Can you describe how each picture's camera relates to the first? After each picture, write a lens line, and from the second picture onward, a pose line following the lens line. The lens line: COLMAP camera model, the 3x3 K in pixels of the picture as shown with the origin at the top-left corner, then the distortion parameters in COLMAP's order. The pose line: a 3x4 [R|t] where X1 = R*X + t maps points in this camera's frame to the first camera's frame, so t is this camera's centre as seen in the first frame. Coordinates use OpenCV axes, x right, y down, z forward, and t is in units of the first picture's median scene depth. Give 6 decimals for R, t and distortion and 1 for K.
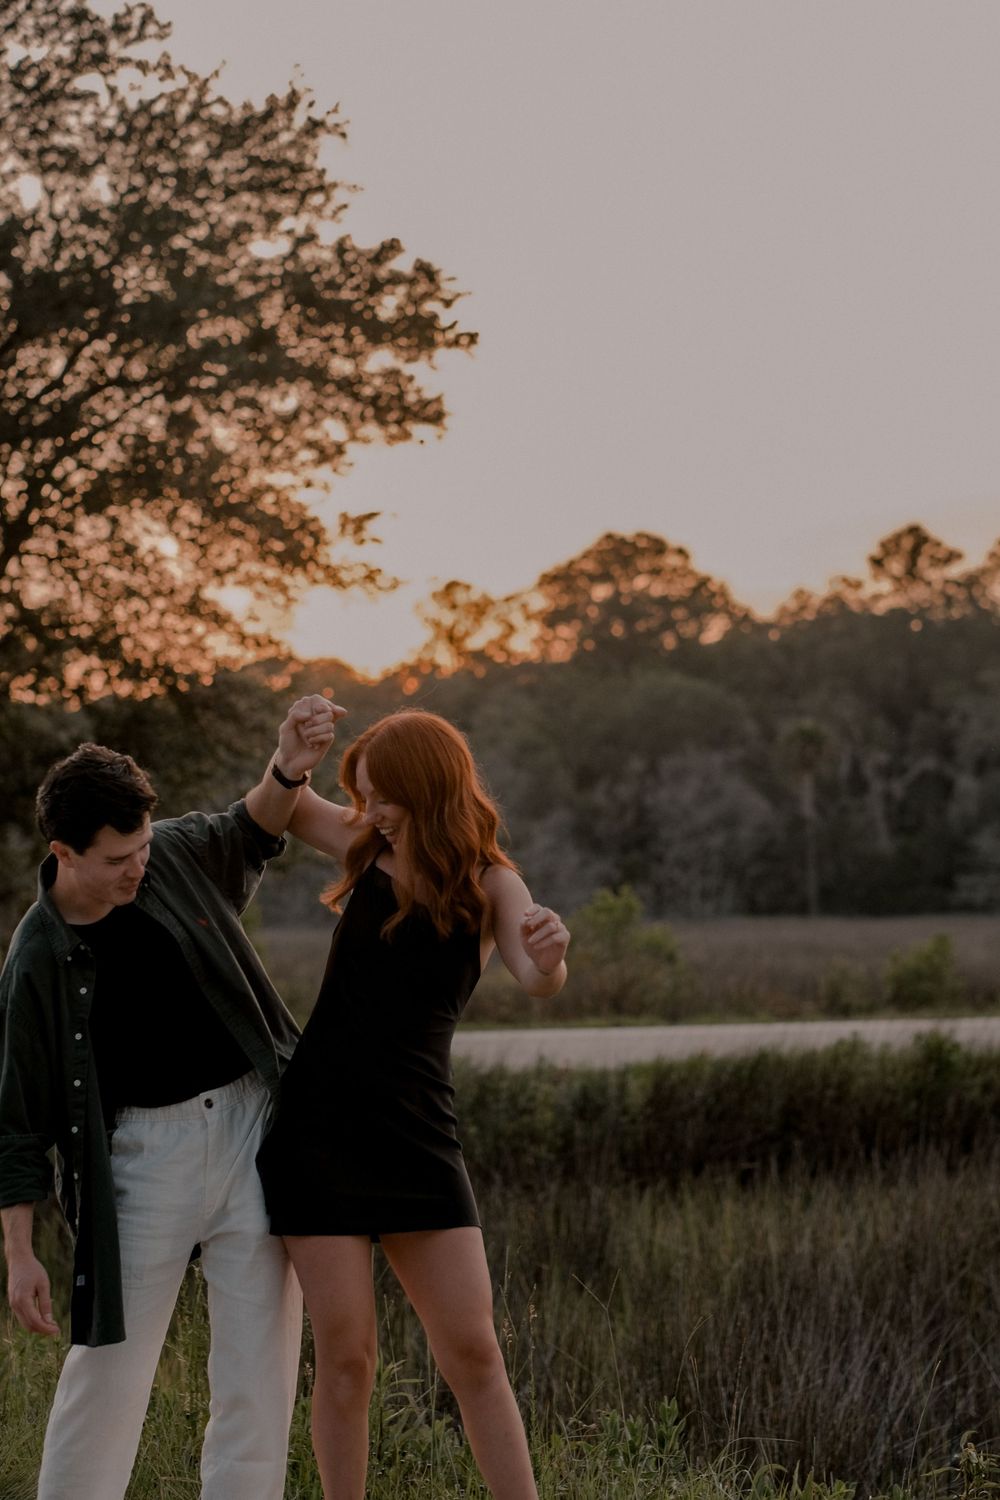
lens RADIAL K [[3841.9, 0, 500.0], [0, 3841.9, 750.0], [0, 0, 1]] dist [0.010416, -0.355594]
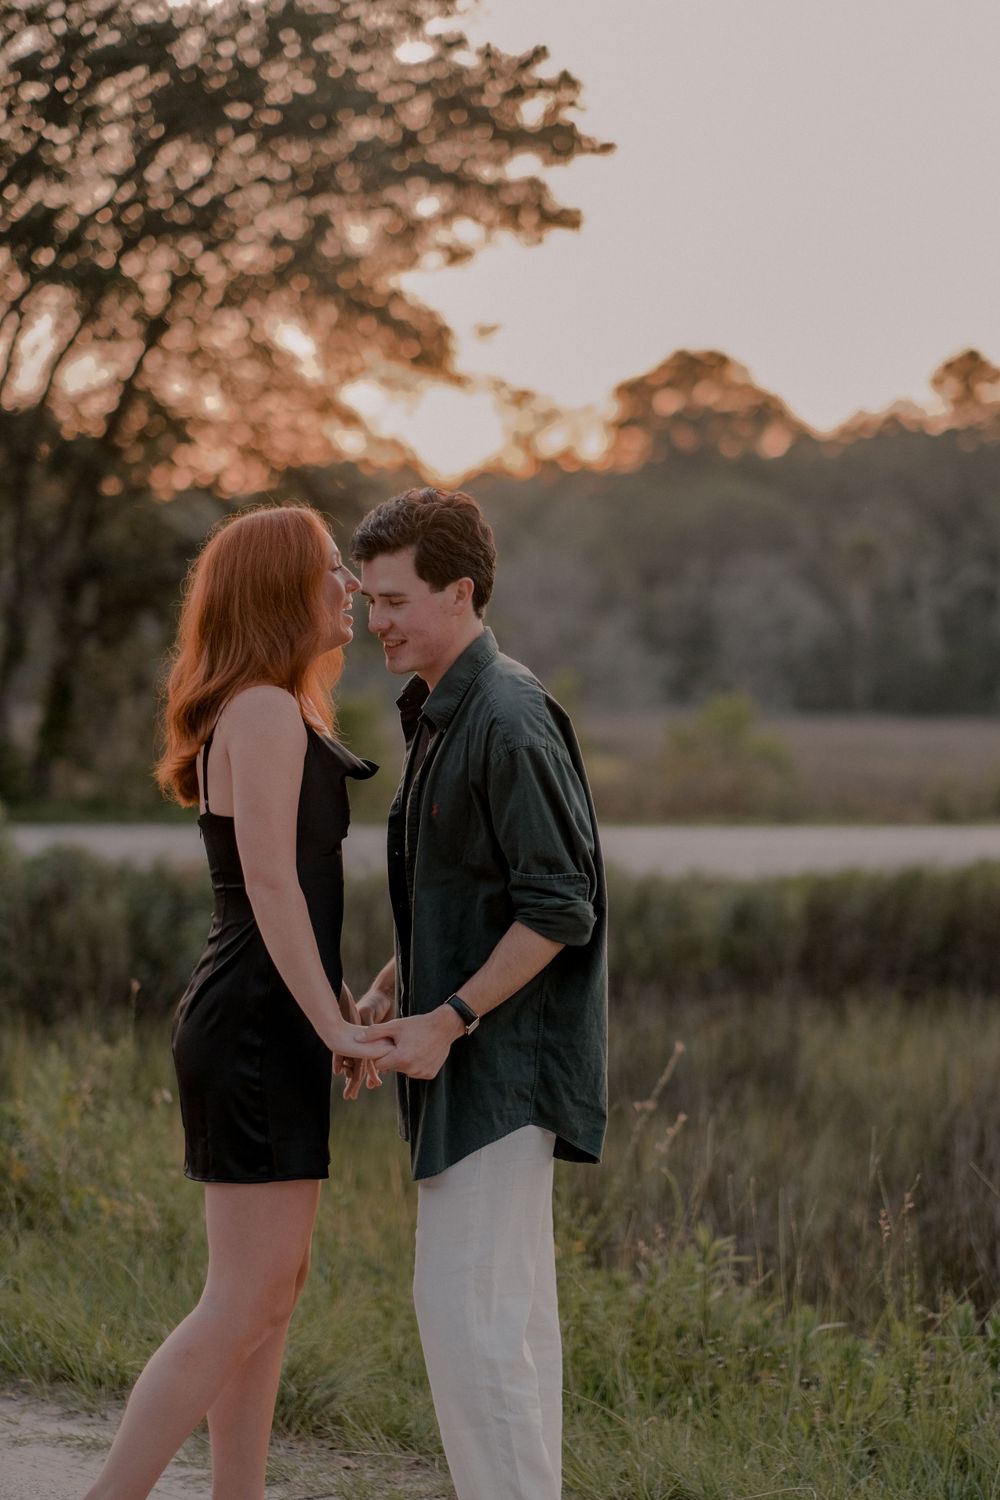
lens RADIAL K [[3527.9, 0, 500.0], [0, 3527.9, 750.0], [0, 0, 1]] dist [0.028585, -0.176854]
pose [[0.999584, 0.028317, -0.005525, -0.026040], [-0.027954, 0.997966, 0.057292, -0.000835], [0.007136, -0.057113, 0.998342, 0.057347]]
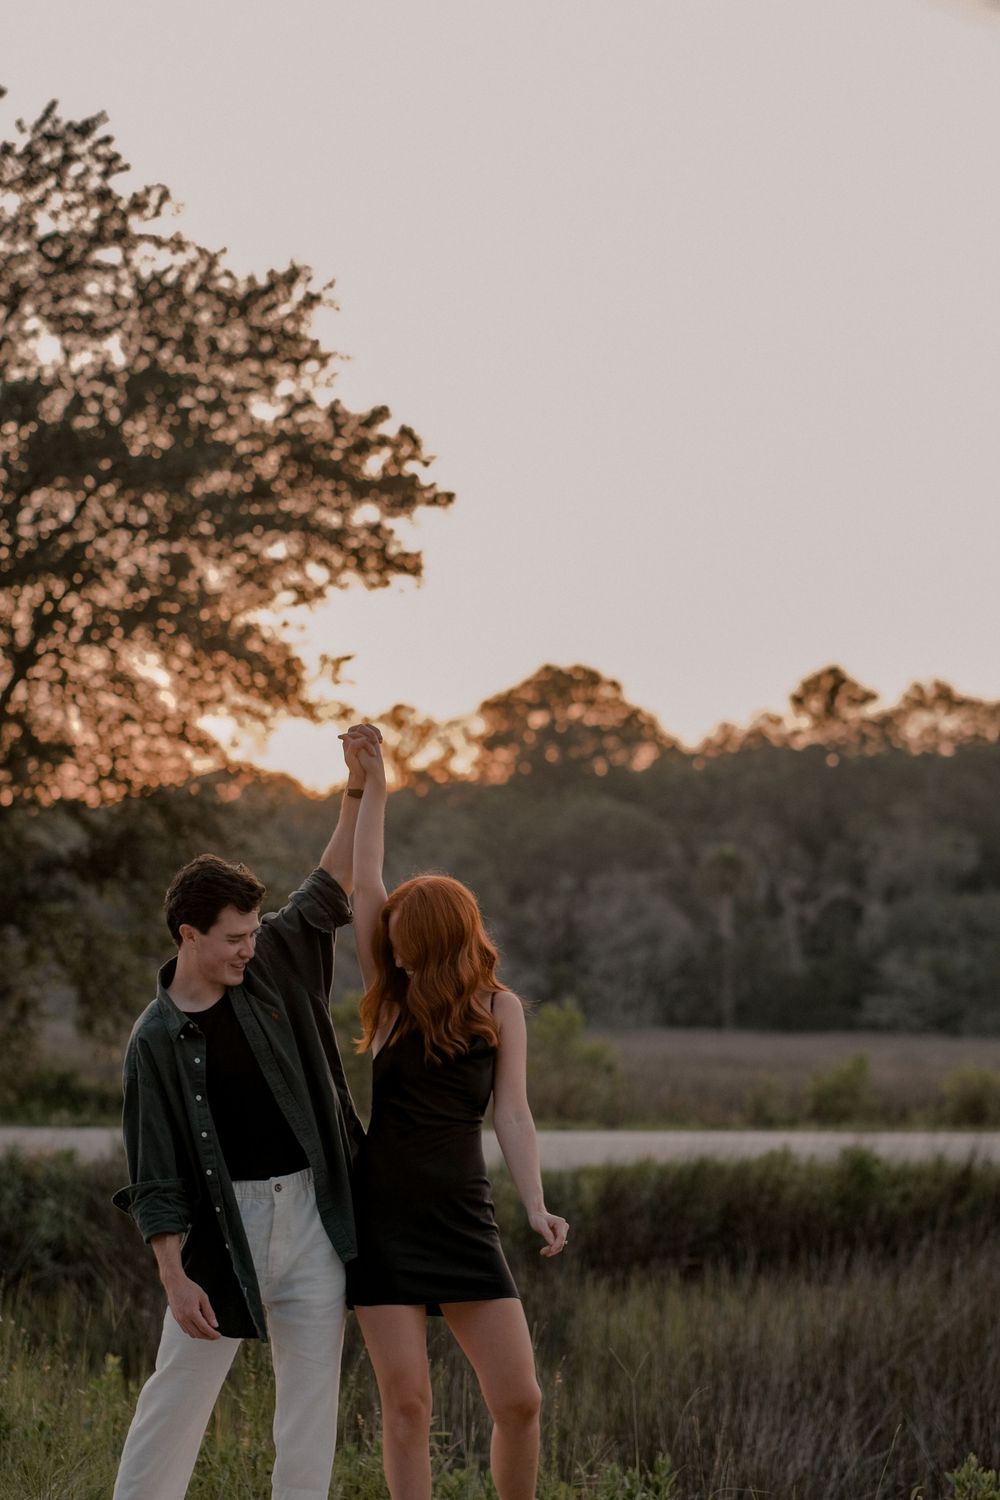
lens RADIAL K [[3688.8, 0, 500.0], [0, 3688.8, 750.0], [0, 0, 1]] dist [0.023775, -0.611882]
pose [[0.999240, 0.032677, 0.021234, -0.012200], [-0.032046, 0.999053, -0.029419, -0.004591], [-0.022175, 0.028716, 0.999342, -0.047977]]
